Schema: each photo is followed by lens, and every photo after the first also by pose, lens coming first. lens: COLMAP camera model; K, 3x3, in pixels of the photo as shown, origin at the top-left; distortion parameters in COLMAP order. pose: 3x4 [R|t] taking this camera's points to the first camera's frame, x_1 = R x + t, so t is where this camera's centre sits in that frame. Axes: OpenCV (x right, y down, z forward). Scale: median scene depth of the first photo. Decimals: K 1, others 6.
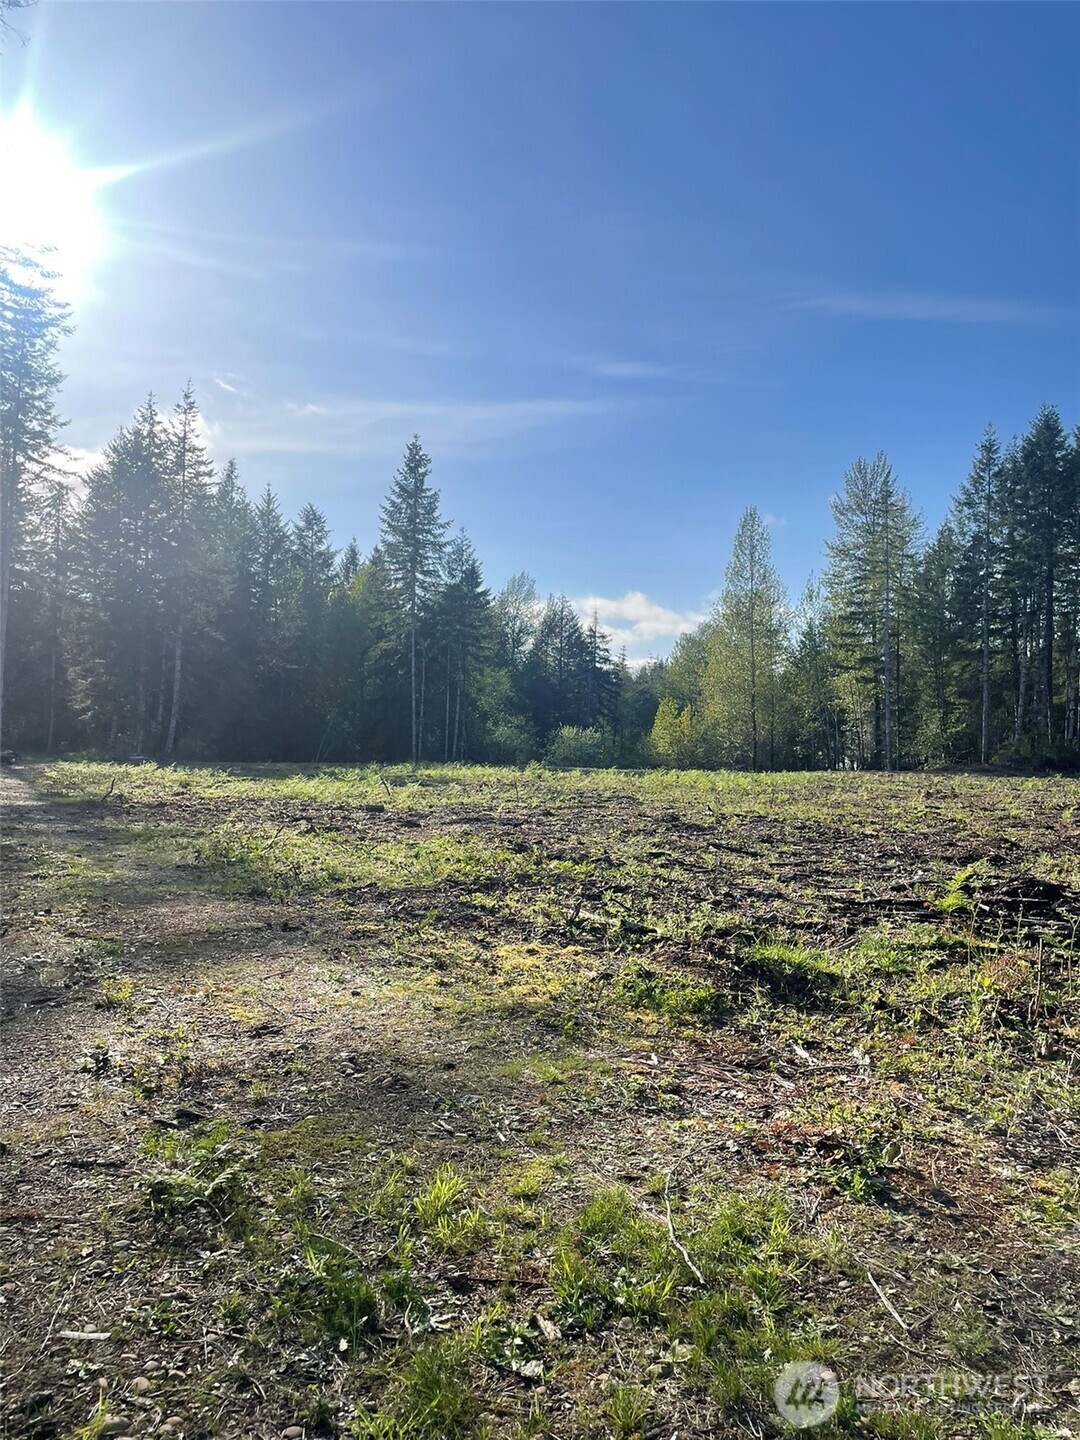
lens RADIAL K [[1080.2, 0, 542.6], [0, 1080.2, 712.8], [0, 0, 1]] dist [0.081824, -0.100562]
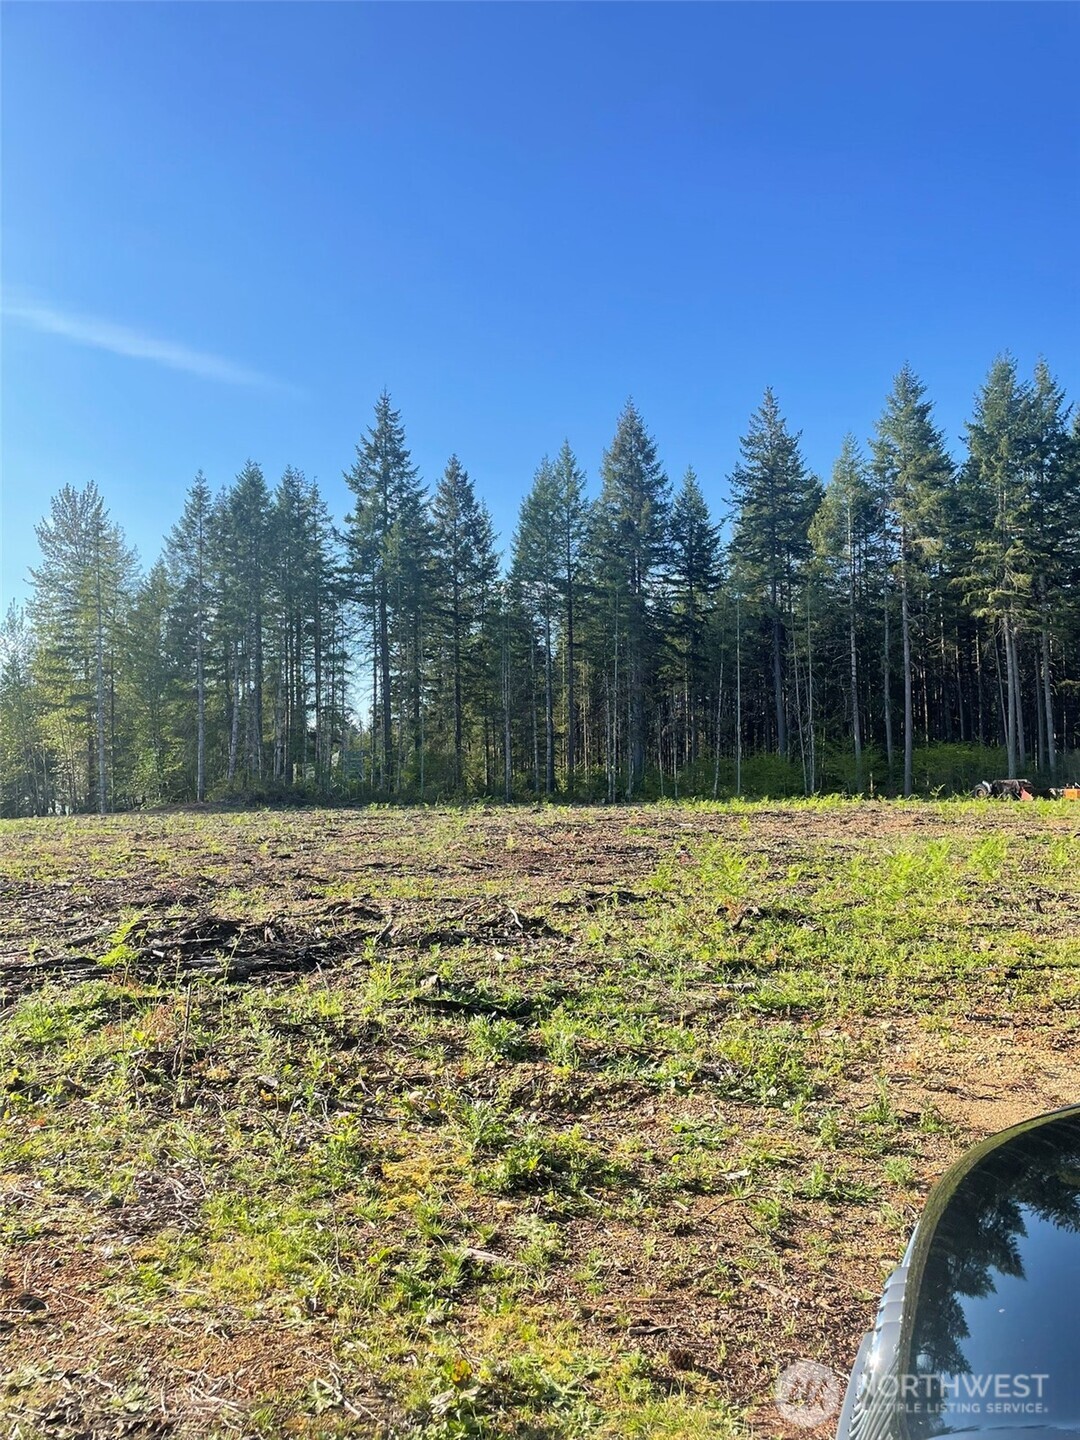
lens RADIAL K [[1080.2, 0, 551.5], [0, 1080.2, 722.8], [0, 0, 1]] dist [0.081824, -0.100562]
pose [[0.774461, 0.002851, 0.632615, 0.026611], [0.013030, 0.999706, -0.020457, -0.003200], [-0.632487, 0.024086, 0.774196, 0.002192]]
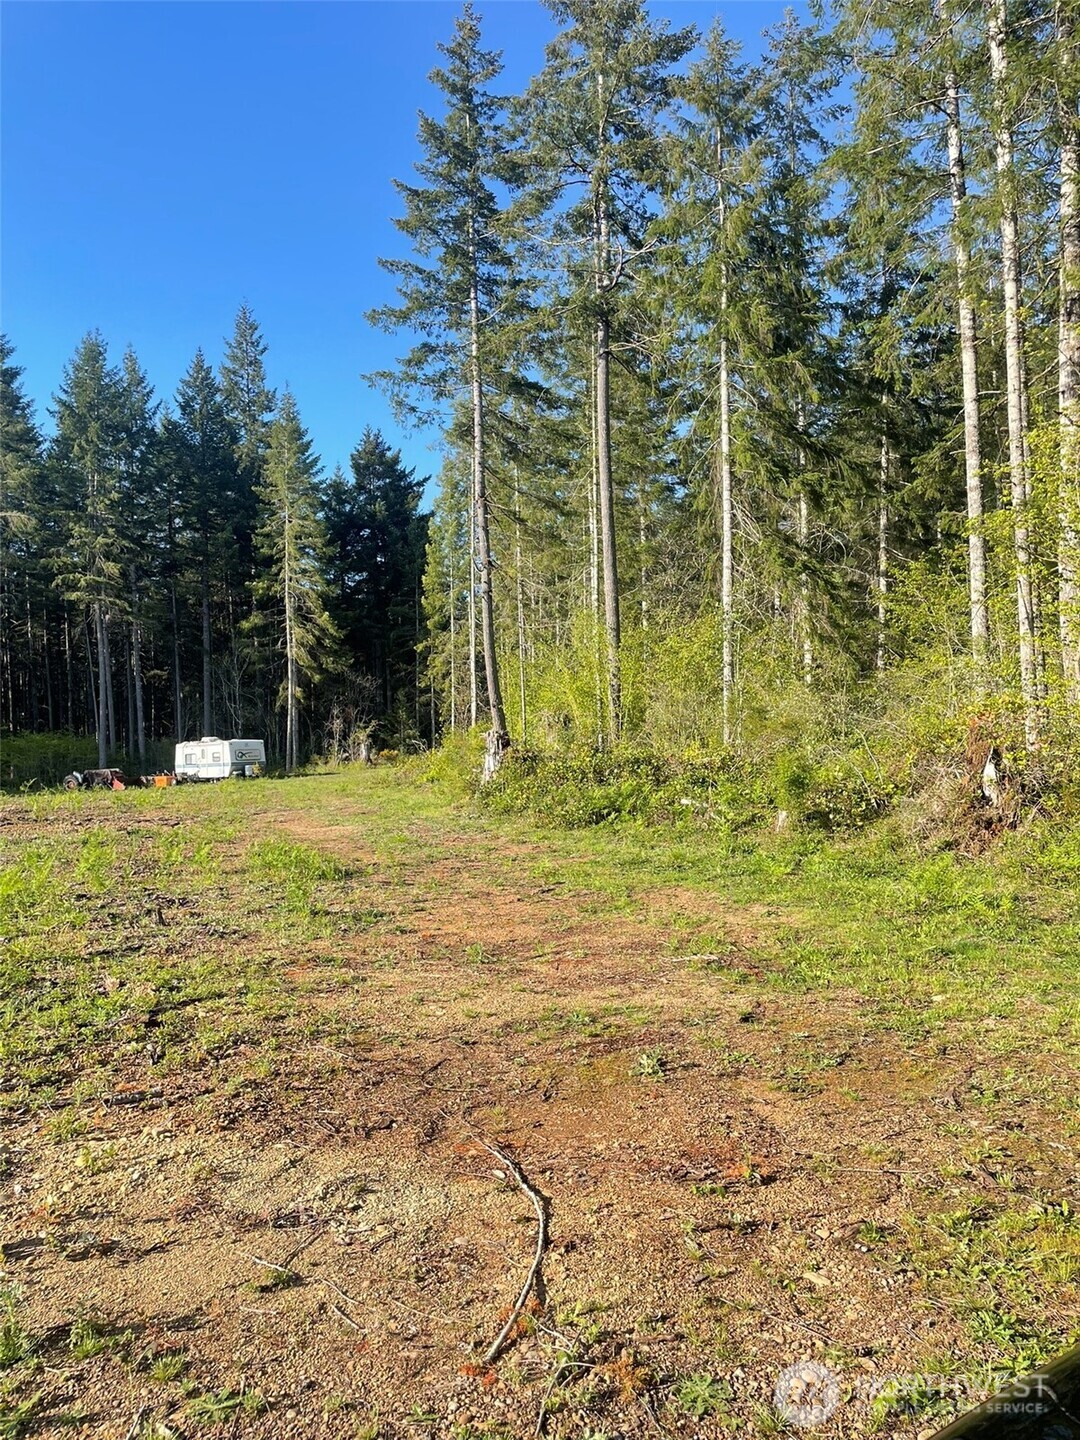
lens RADIAL K [[1080.2, 0, 539.3], [0, 1080.2, 718.7], [0, 0, 1]] dist [0.081824, -0.100562]
pose [[0.102936, -0.000973, 0.994688, 0.102331], [0.017250, 0.999851, -0.000807, -0.006692], [-0.994538, 0.017242, 0.102937, 0.062211]]
